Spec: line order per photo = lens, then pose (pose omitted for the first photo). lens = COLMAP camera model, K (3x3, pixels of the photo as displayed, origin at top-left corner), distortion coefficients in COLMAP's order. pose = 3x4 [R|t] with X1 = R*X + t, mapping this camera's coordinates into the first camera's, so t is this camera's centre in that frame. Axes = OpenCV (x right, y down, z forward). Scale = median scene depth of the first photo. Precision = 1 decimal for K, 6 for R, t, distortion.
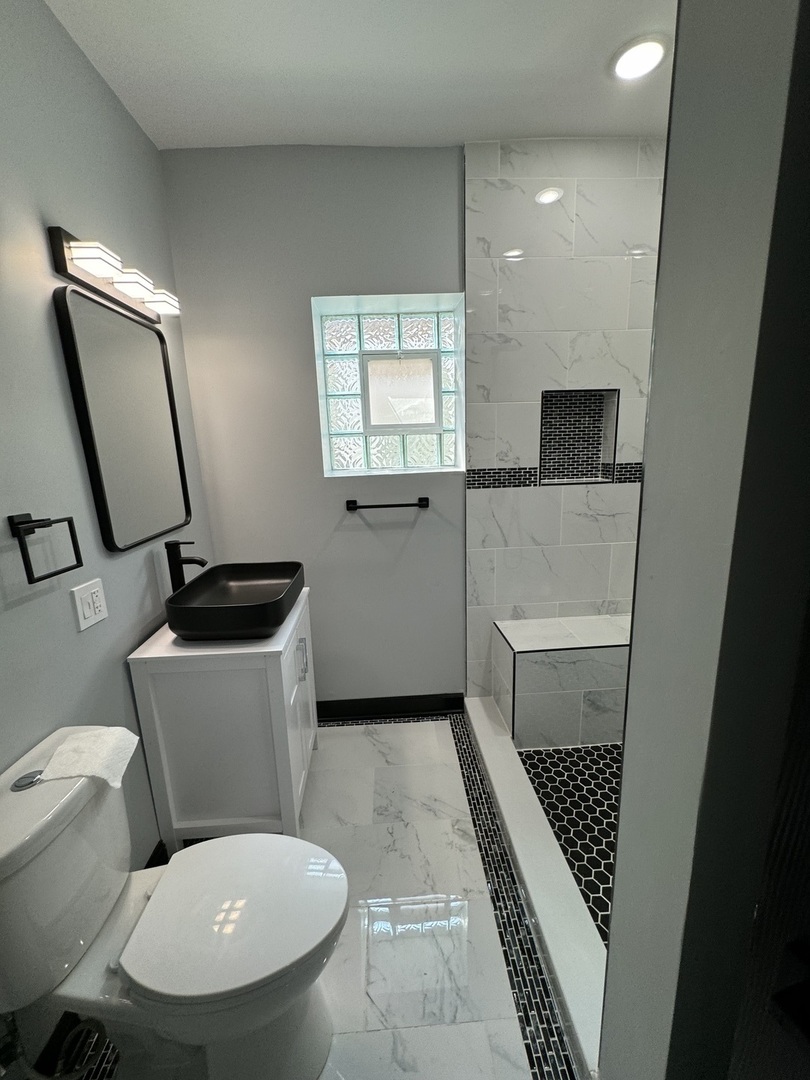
lens RADIAL K [[432.3, 0, 405.0], [0, 432.3, 540.0], [0, 0, 1]] dist [-0.006576, 0.000086]
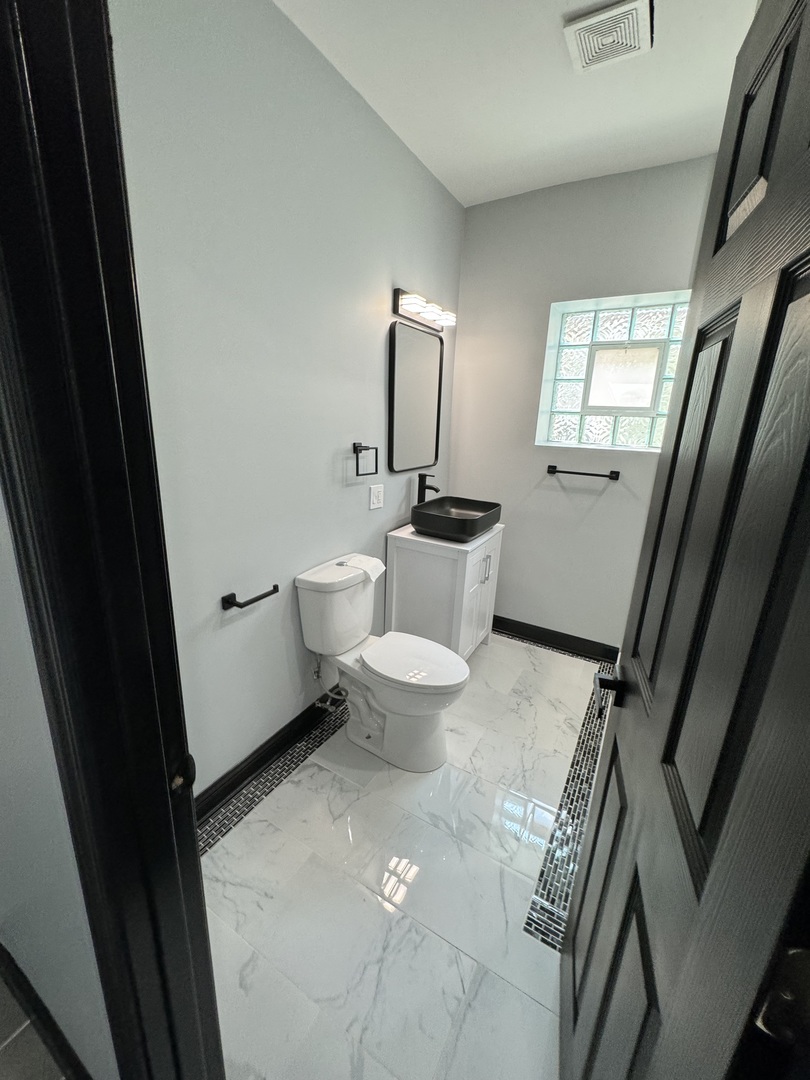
lens RADIAL K [[432.3, 0, 405.0], [0, 432.3, 540.0], [0, 0, 1]] dist [-0.006576, 0.000086]
pose [[0.835140, 0.215072, -0.506246, 0.258776], [-0.182795, 0.976596, 0.113342, 0.072867], [0.518774, -0.002117, 0.854909, -0.387572]]
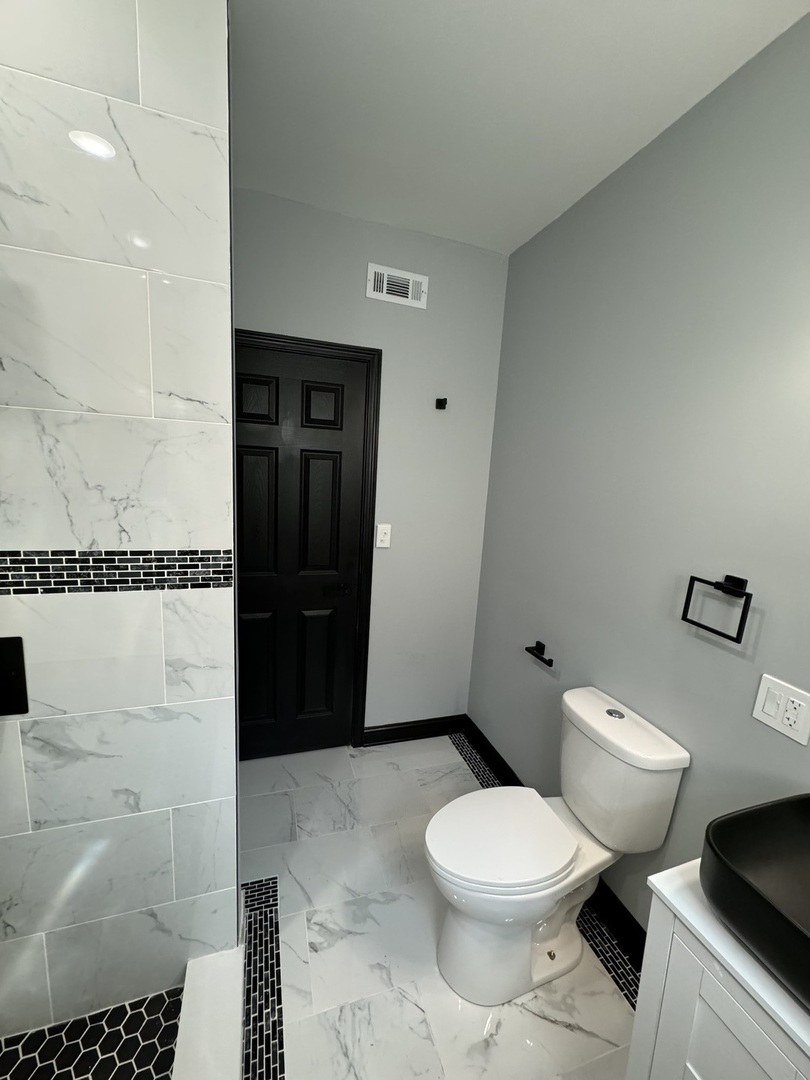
lens RADIAL K [[432.3, 0, 405.0], [0, 432.3, 540.0], [0, 0, 1]] dist [-0.006576, 0.000086]
pose [[-0.964345, 0.026295, -0.263337, 0.149590], [-0.078783, 0.921415, 0.380510, -0.314271], [0.252648, 0.387689, -0.886491, 1.069006]]
